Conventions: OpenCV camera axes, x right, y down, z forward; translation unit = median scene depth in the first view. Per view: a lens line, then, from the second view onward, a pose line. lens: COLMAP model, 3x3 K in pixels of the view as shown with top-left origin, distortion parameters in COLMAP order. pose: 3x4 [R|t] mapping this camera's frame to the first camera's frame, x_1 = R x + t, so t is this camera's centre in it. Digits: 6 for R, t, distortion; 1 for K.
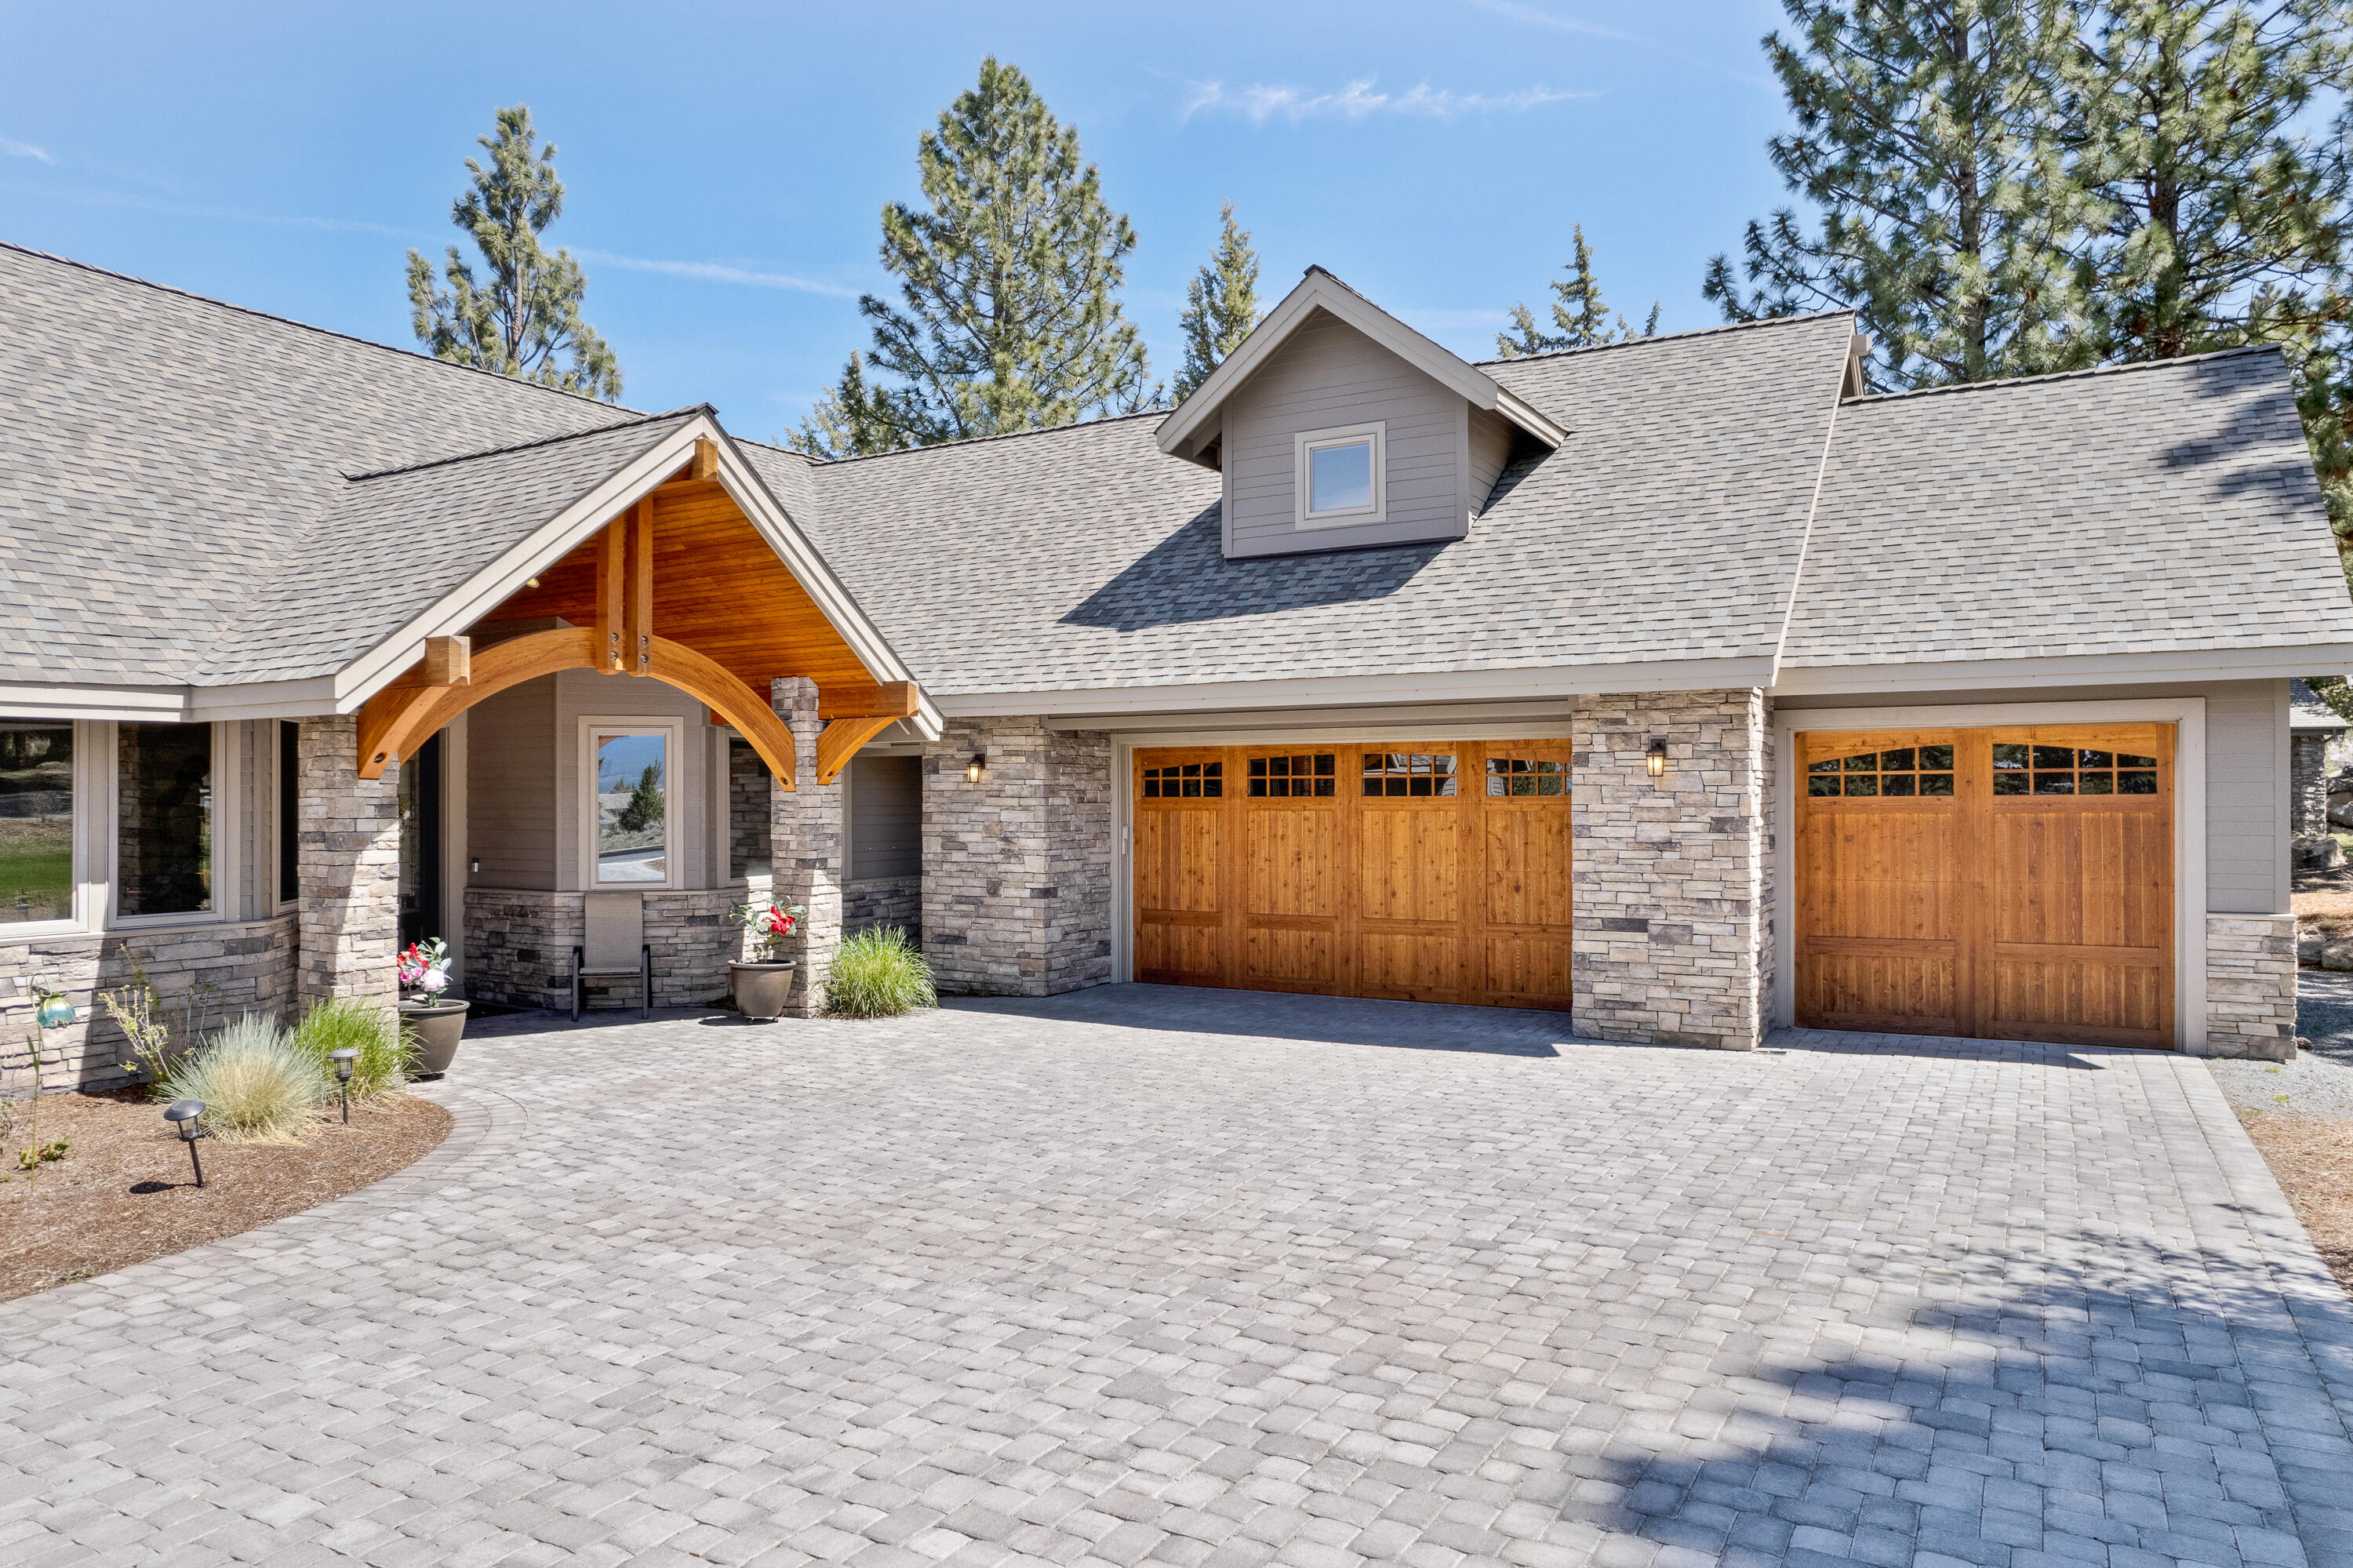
lens RADIAL K [[1495.7, 0, 1179.9], [0, 1495.7, 799.6], [0, 0, 1]] dist [-0.045942, 0.010130]
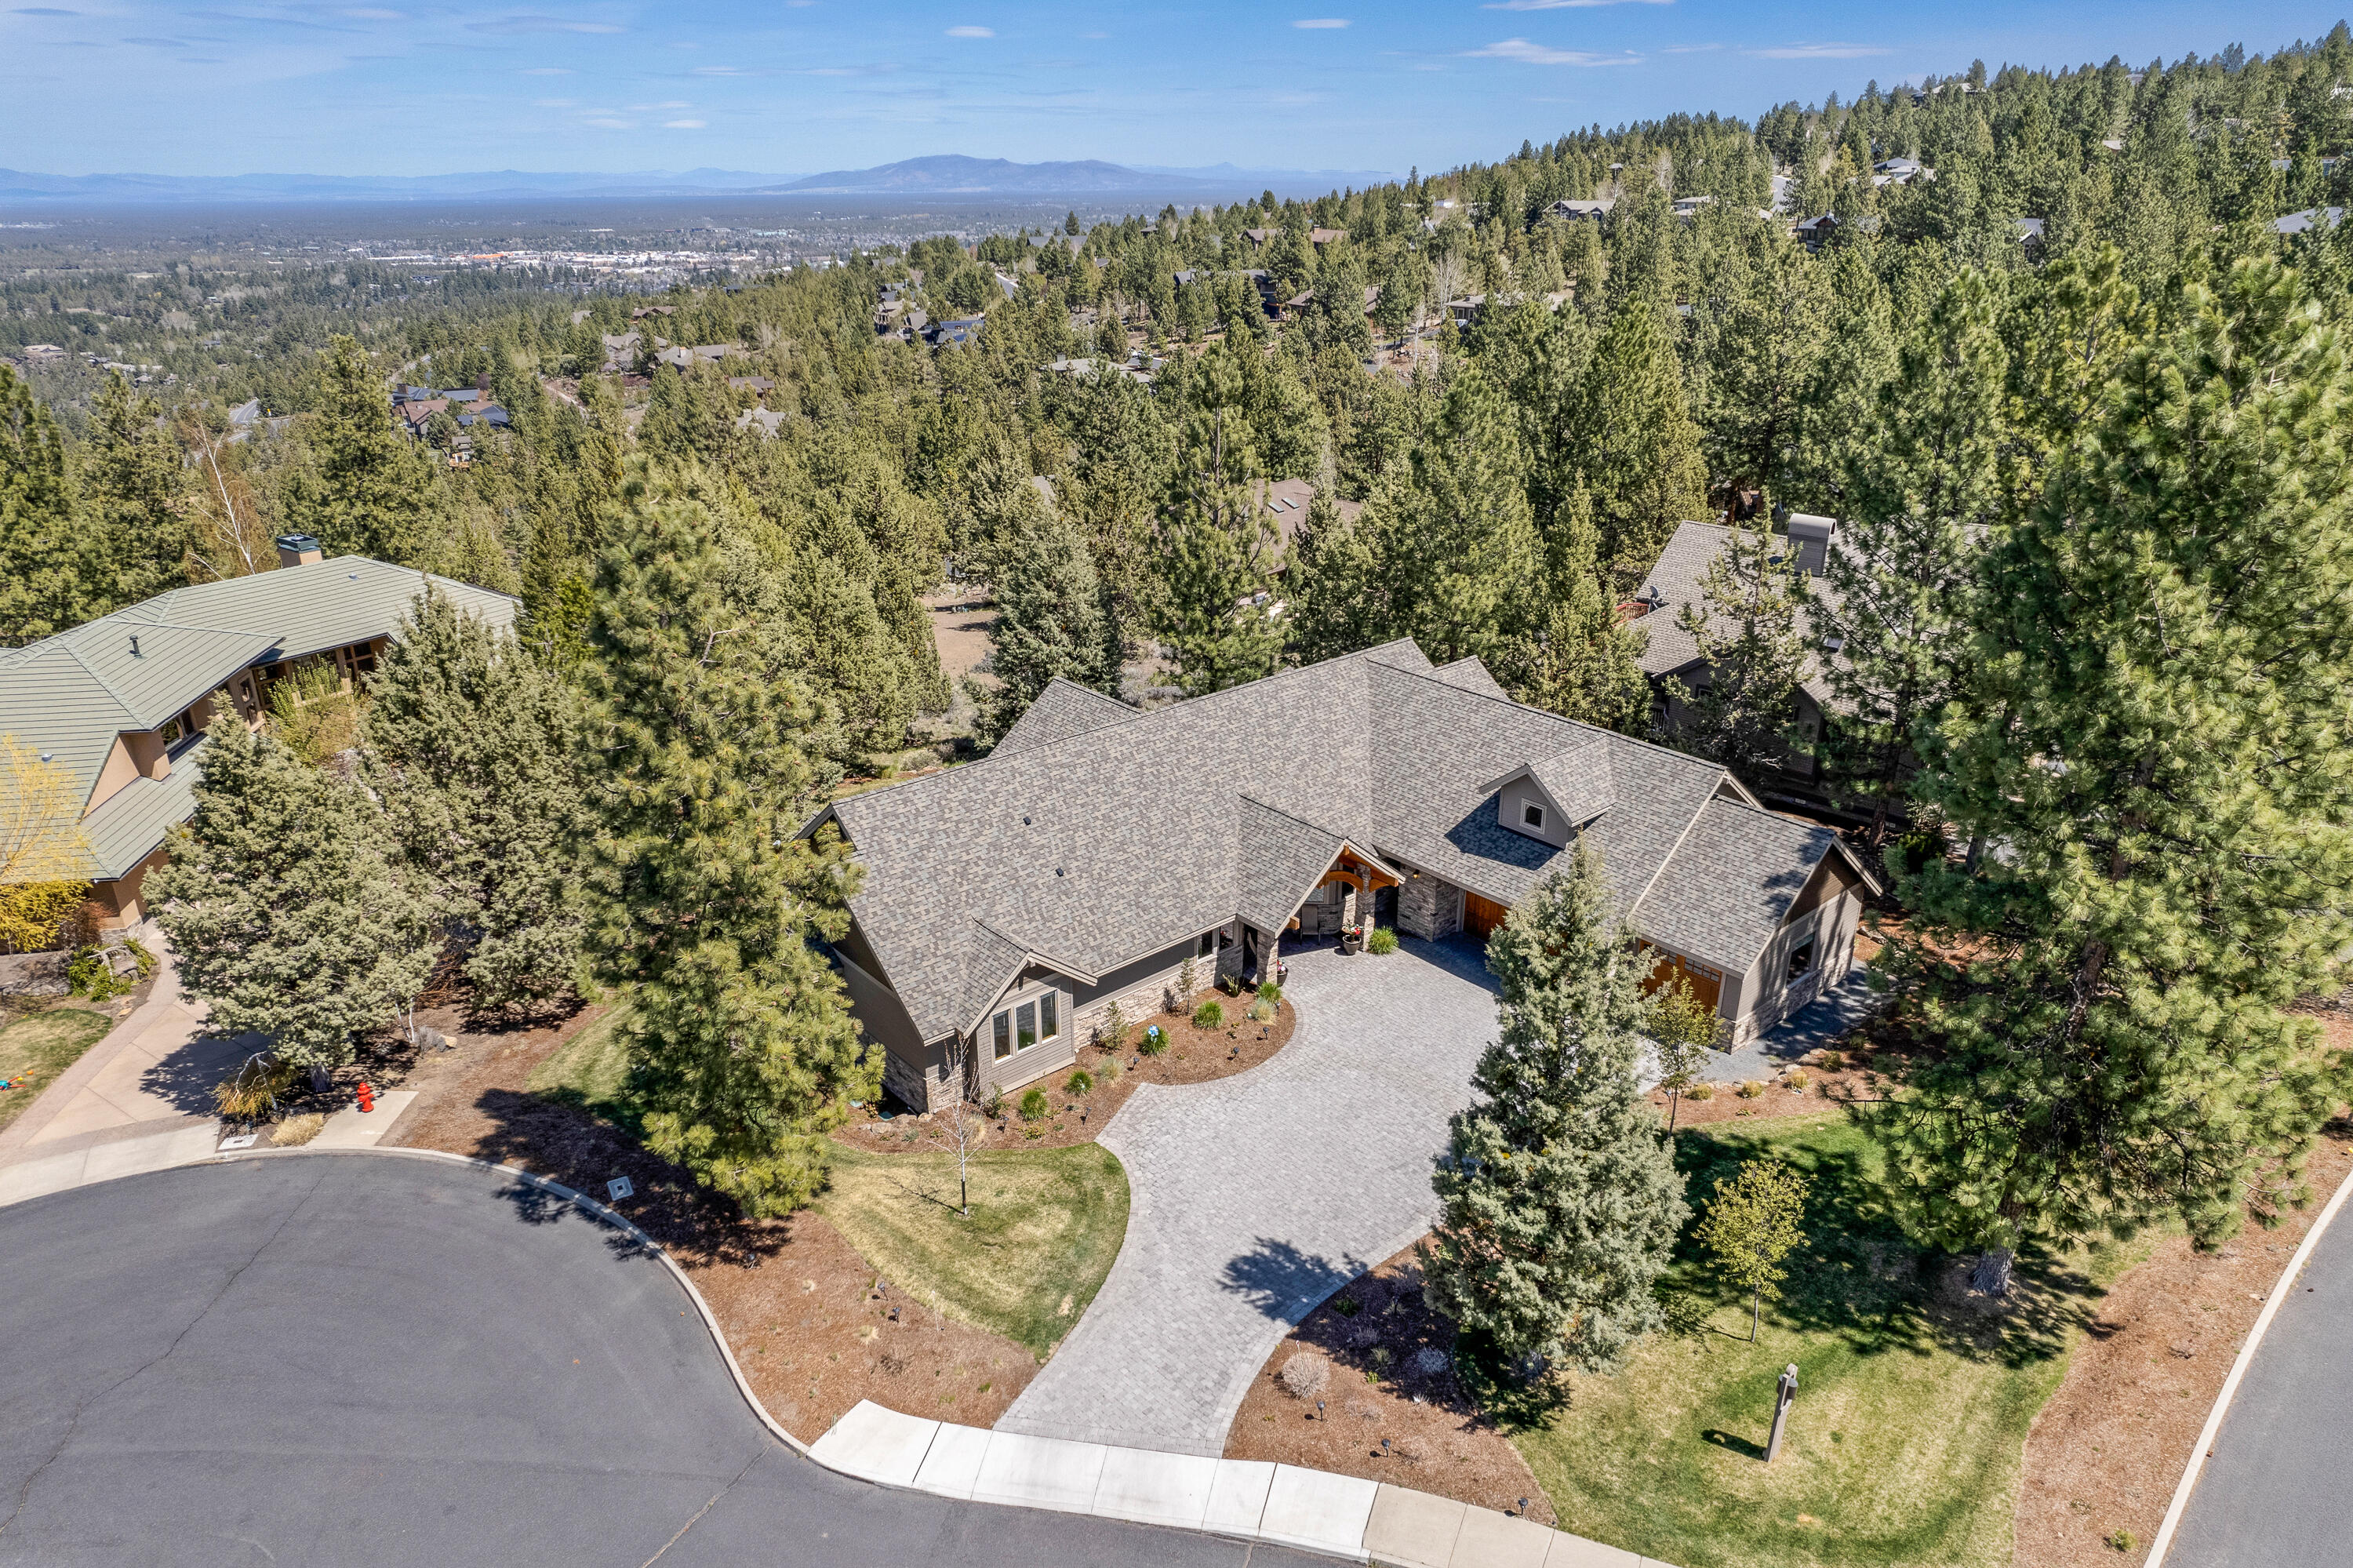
lens RADIAL K [[1495.7, 0, 1185.6], [0, 1495.7, 791.9], [0, 0, 1]] dist [-0.045942, 0.010130]
pose [[0.944405, 0.123421, -0.304740, 0.378174], [0.001857, 0.924851, 0.380324, -1.504887], [0.328779, -0.359746, 0.873205, -2.047998]]
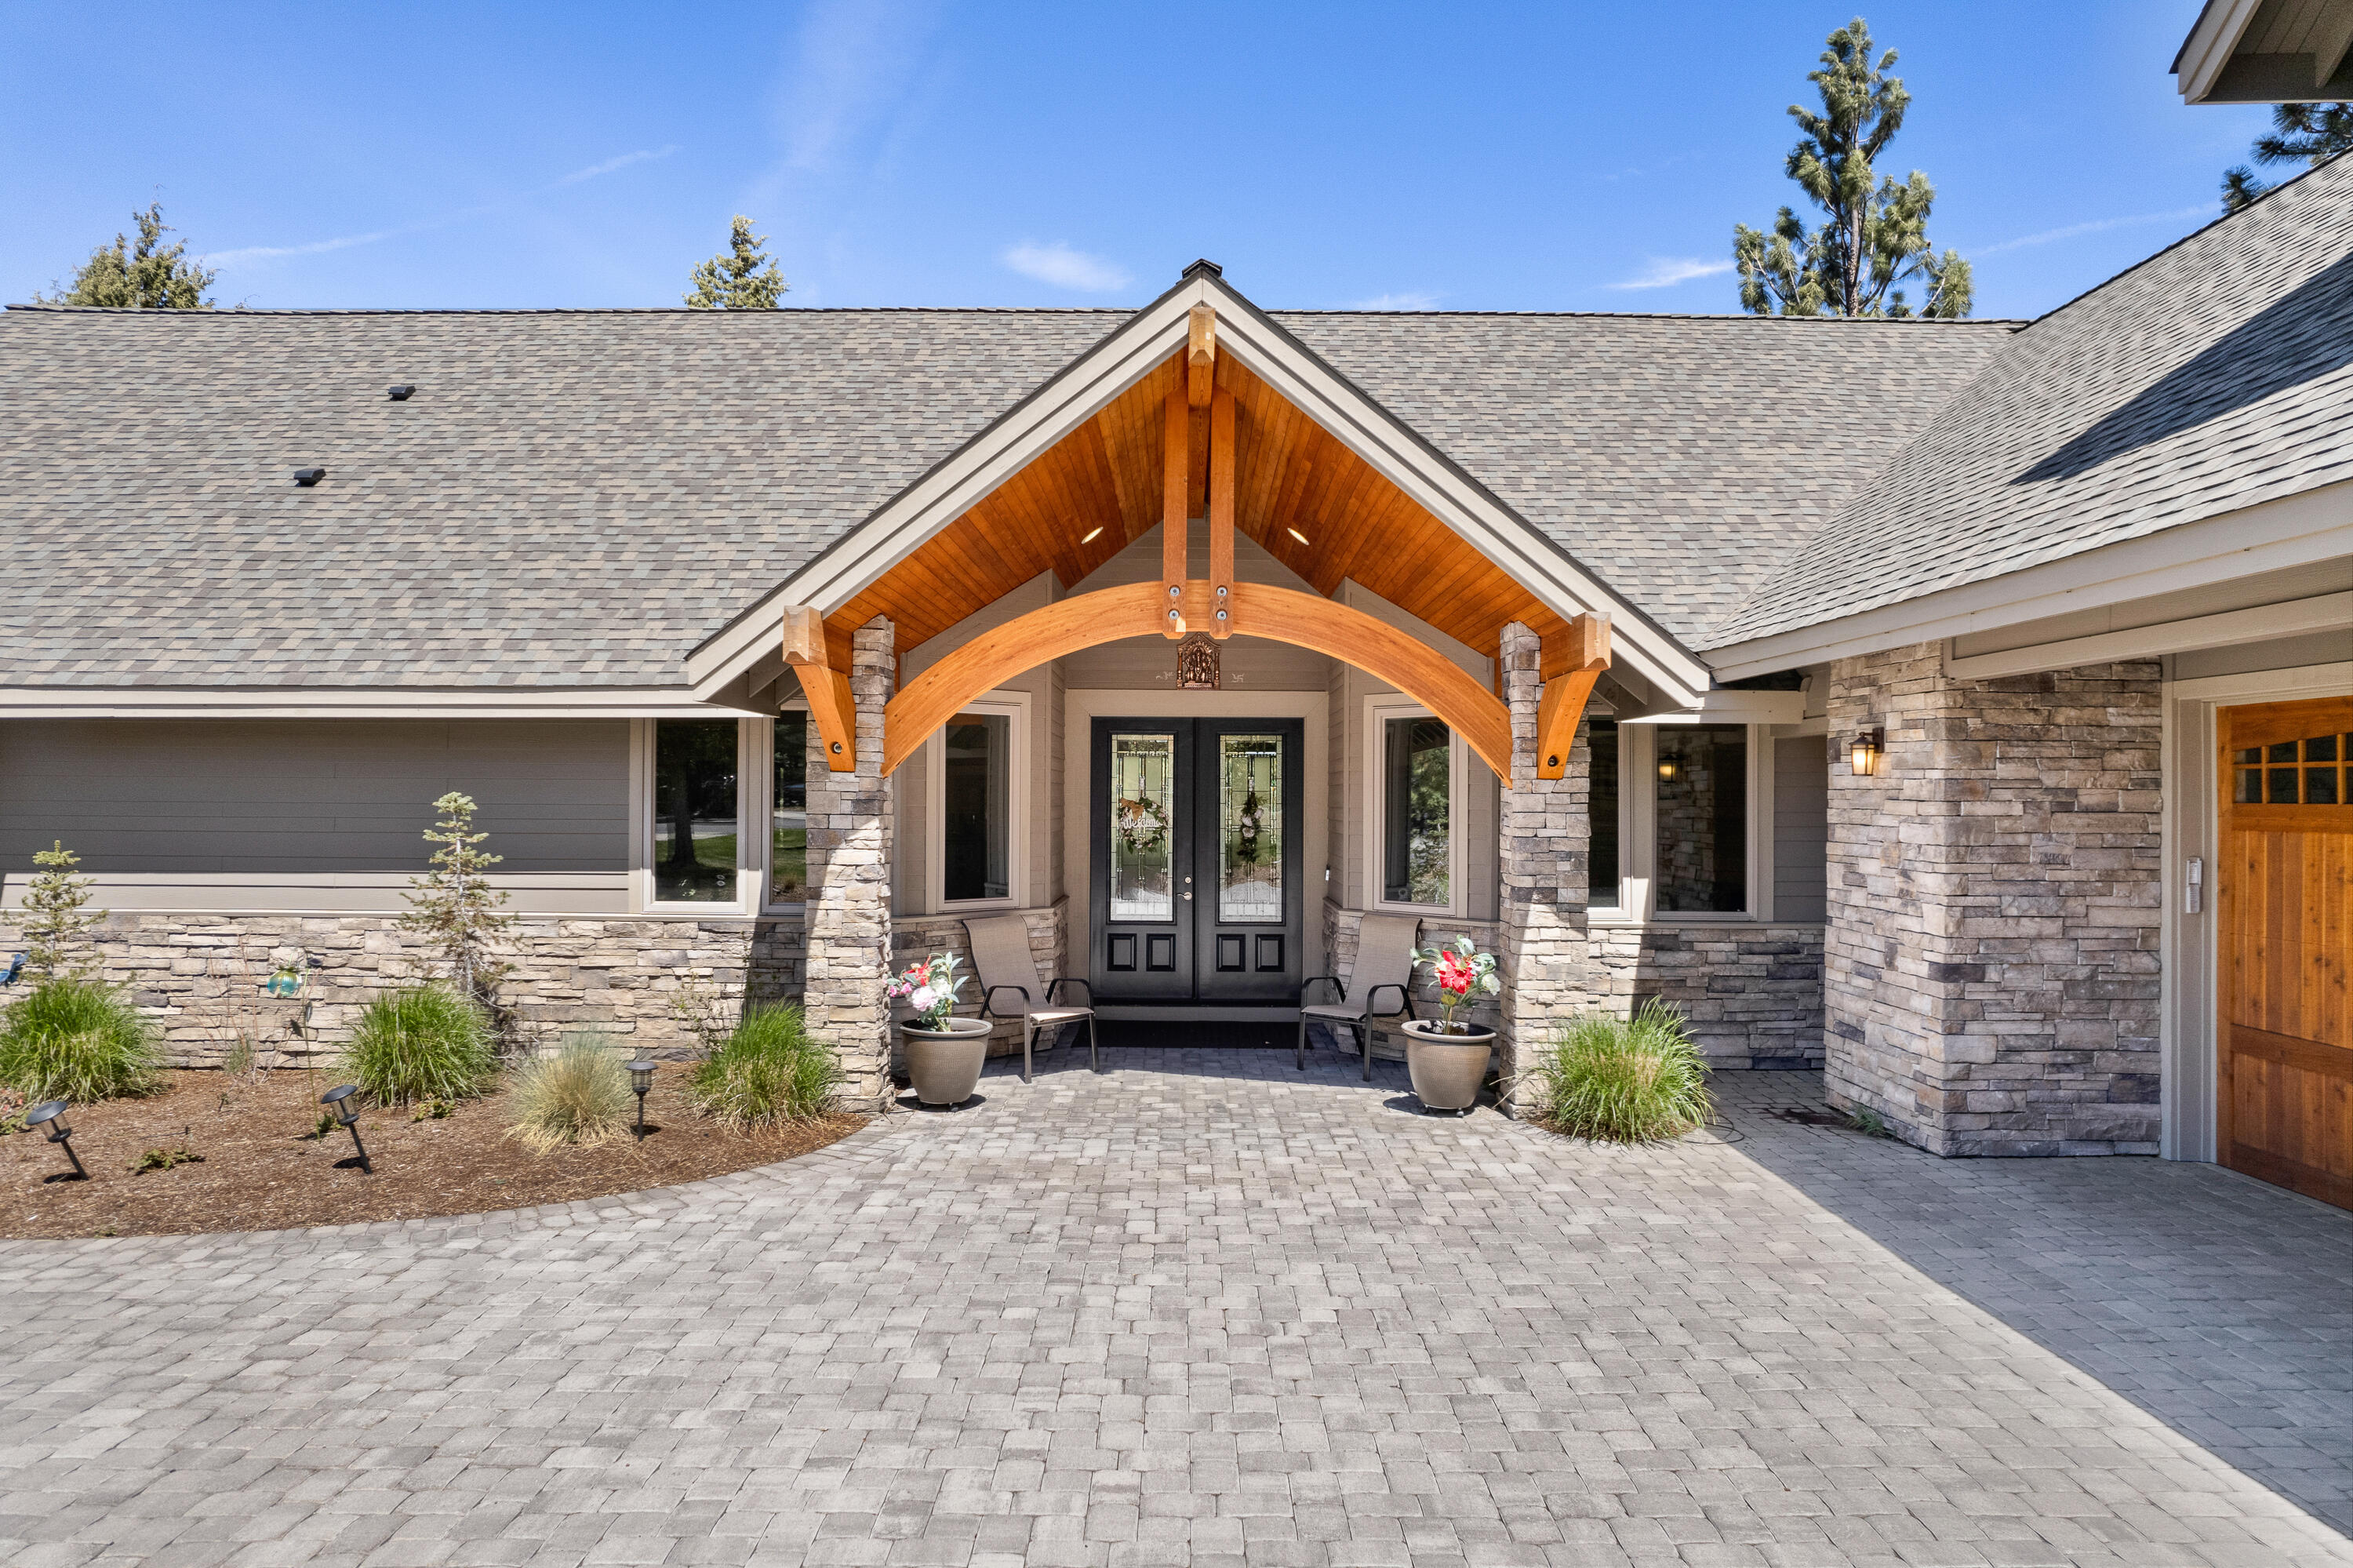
lens RADIAL K [[1495.7, 0, 1186.8], [0, 1495.7, 783.2], [0, 0, 1]] dist [-0.045942, 0.010130]
pose [[0.498789, -0.004404, -0.866712, 0.255347], [-0.010680, 0.999880, -0.011228, 0.001131], [0.866657, 0.014857, 0.498682, 0.494864]]
